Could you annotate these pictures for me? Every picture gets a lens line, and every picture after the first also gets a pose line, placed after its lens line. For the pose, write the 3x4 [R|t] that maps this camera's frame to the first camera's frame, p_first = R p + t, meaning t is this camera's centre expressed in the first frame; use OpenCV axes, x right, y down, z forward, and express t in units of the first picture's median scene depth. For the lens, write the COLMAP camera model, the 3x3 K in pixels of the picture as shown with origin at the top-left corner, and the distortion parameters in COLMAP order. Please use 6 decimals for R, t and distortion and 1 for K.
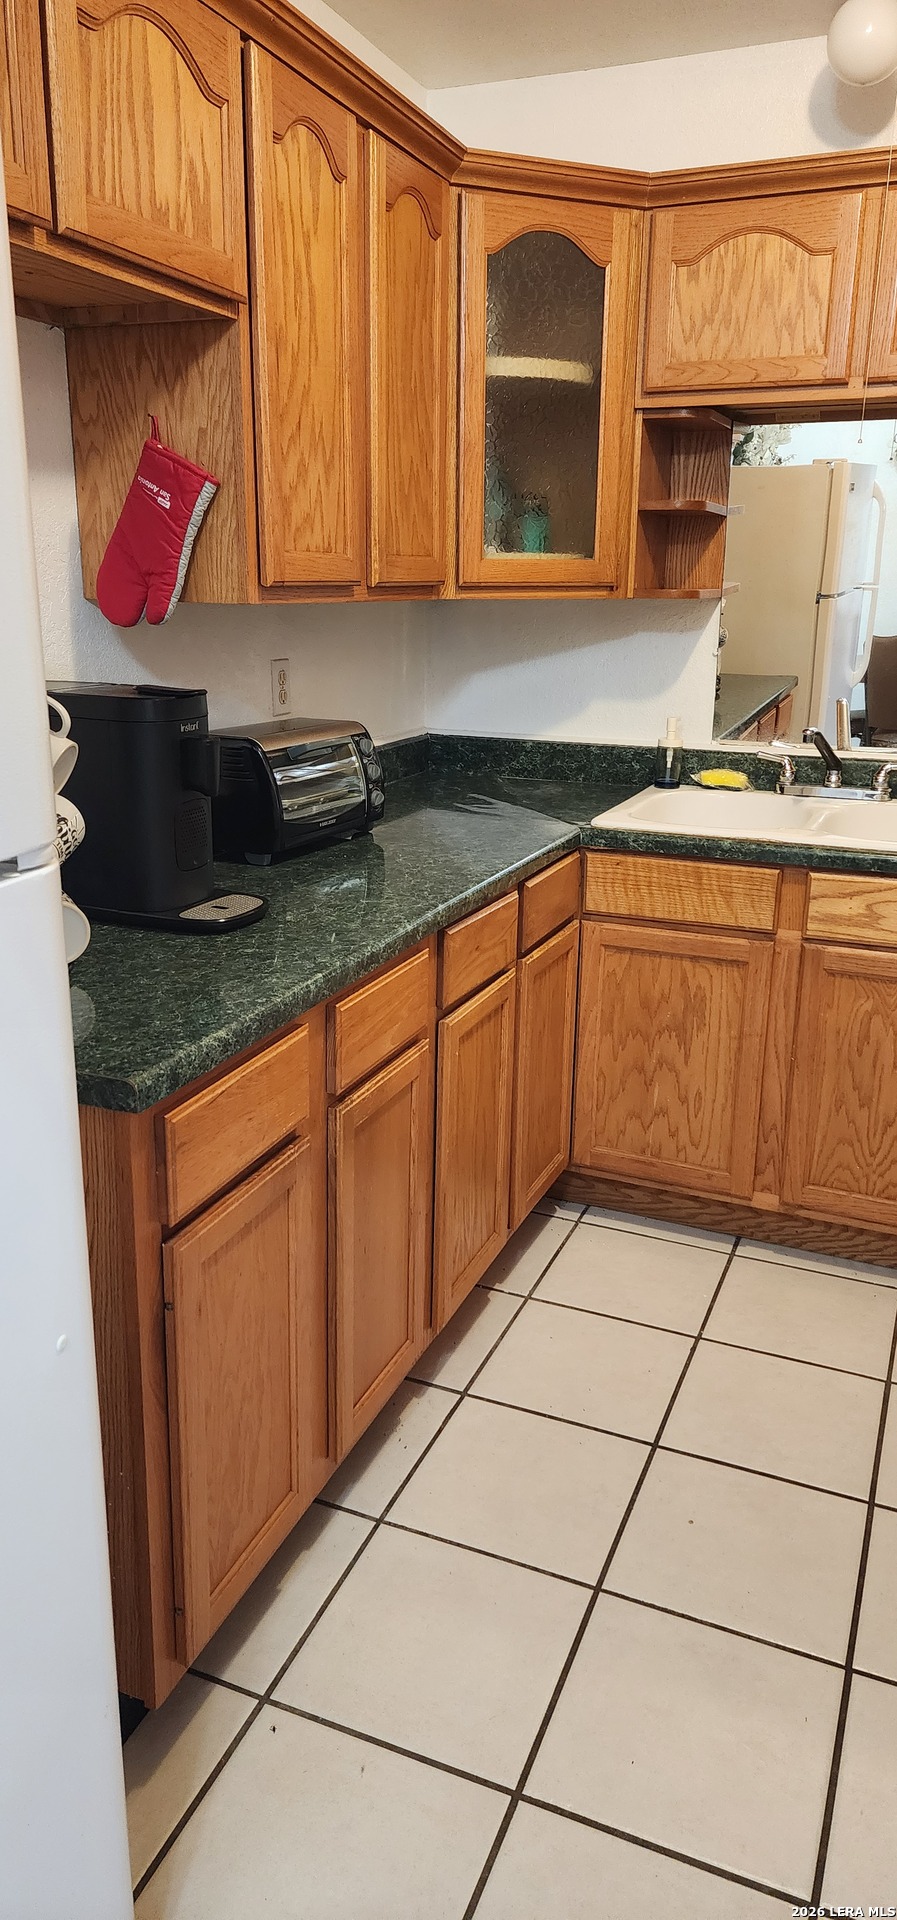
lens RADIAL K [[1283.8, 0, 474.3], [0, 1283.8, 917.0], [0, 0, 1]] dist [0.089086, -0.000580]
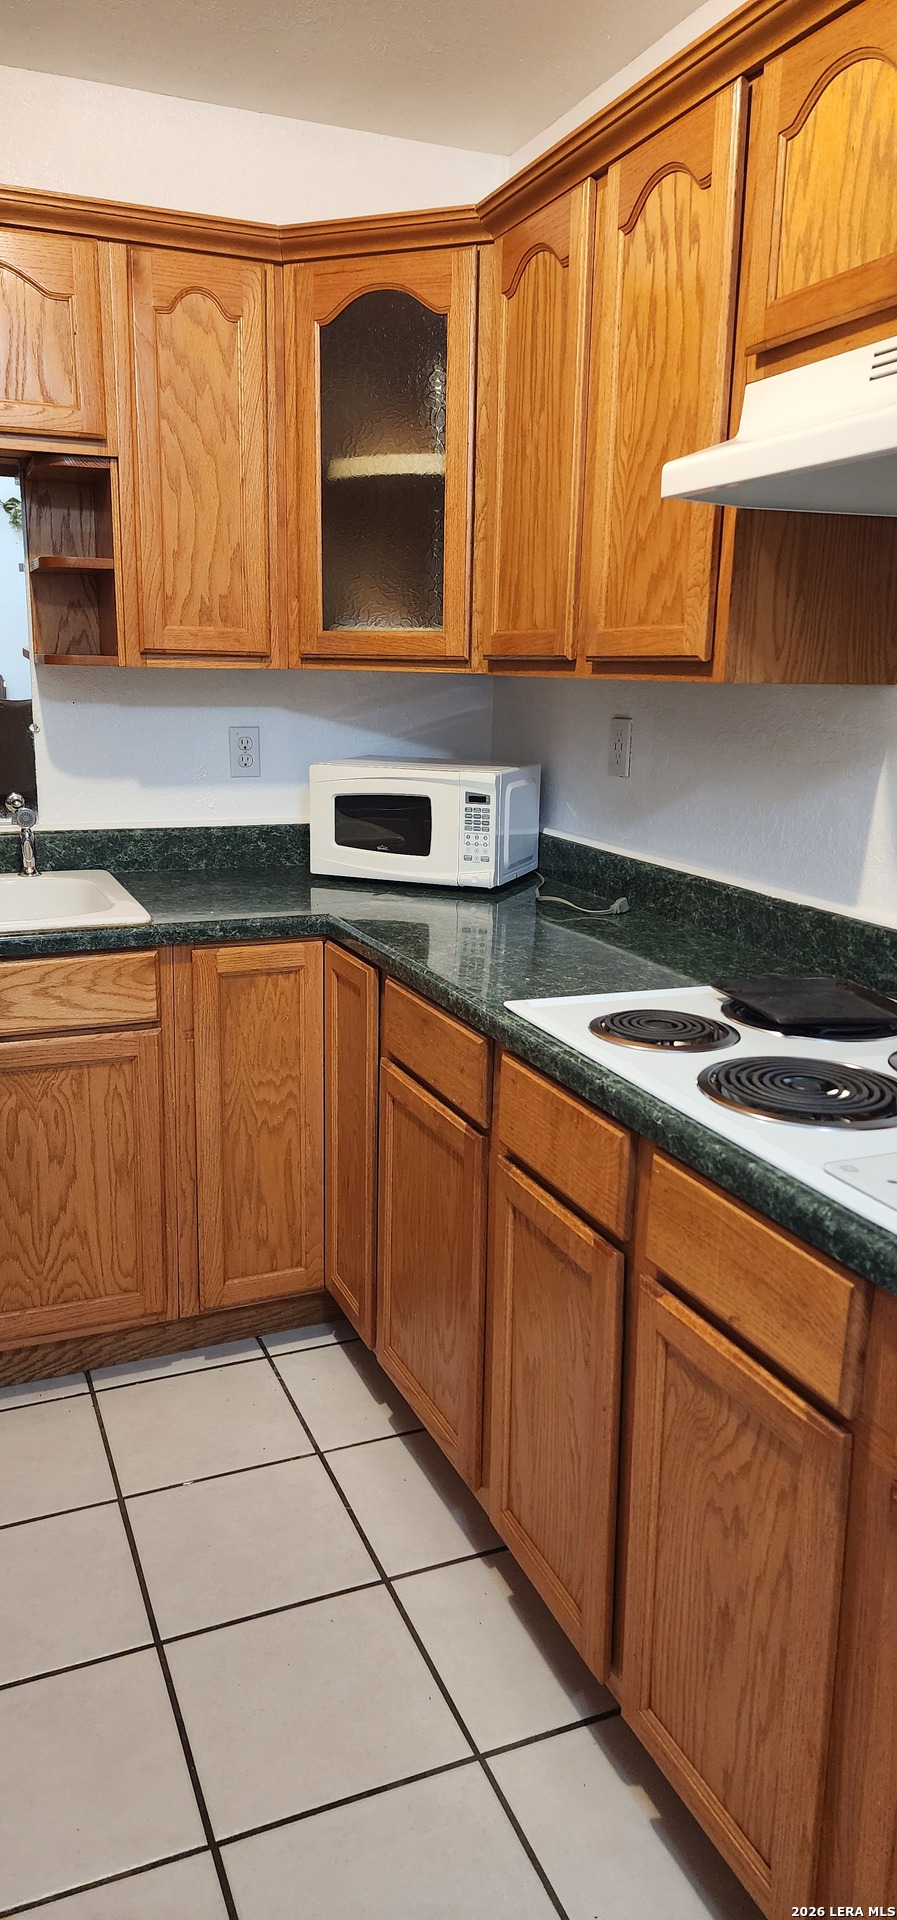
lens RADIAL K [[1384.8, 0, 512.4], [0, 1384.8, 963.2], [0, 0, 1]] dist [0.060433, -0.001910]
pose [[0.694161, -0.152035, 0.703581, -0.129092], [0.168810, 0.984565, 0.046203, -0.014046], [-0.699746, 0.086699, 0.709112, 0.049903]]
